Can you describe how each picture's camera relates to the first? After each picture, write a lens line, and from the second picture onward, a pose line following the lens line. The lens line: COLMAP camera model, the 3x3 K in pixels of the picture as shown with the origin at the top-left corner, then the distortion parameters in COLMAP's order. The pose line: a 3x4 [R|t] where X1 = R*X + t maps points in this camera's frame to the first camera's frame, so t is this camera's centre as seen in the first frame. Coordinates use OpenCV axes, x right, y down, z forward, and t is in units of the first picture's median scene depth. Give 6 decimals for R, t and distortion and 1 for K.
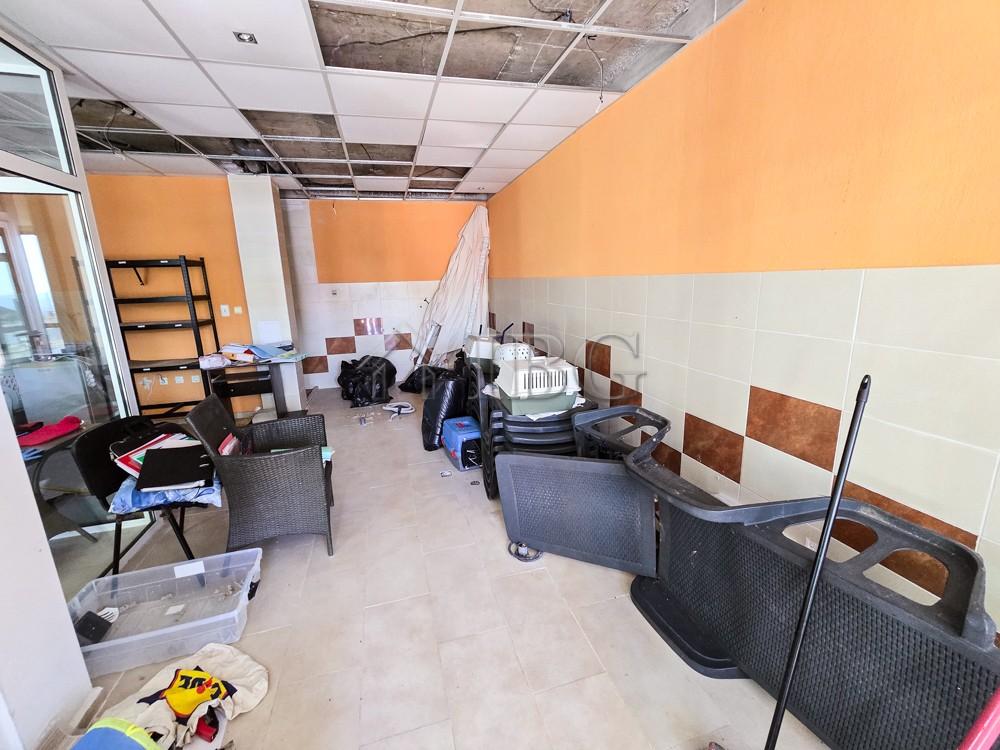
lens RADIAL K [[407.1, 0, 496.1], [0, 407.1, 362.7], [0, 0, 1]] dist [-0.000145, 0.000003]
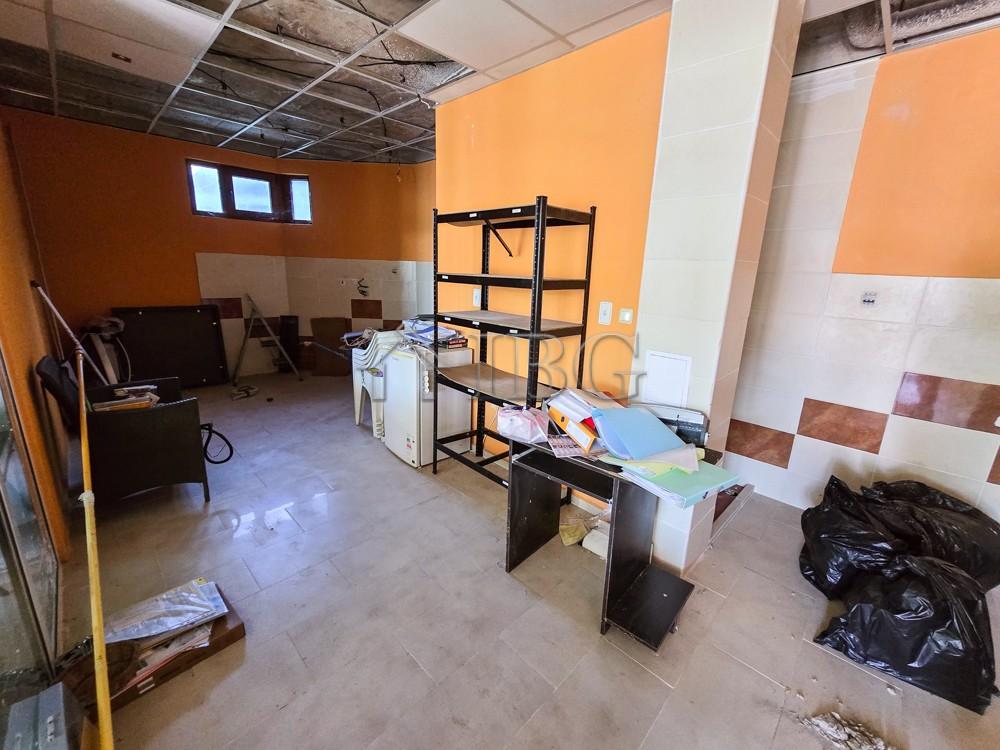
lens RADIAL K [[416.9, 0, 500.0], [0, 416.9, 375.0], [0, 0, 1]] dist [0.000193, 0.000093]
pose [[0.501590, 0.263076, -0.824135, -0.231244], [-0.221459, 0.959945, 0.171642, -0.092990], [0.836279, 0.096418, 0.539760, 0.503353]]
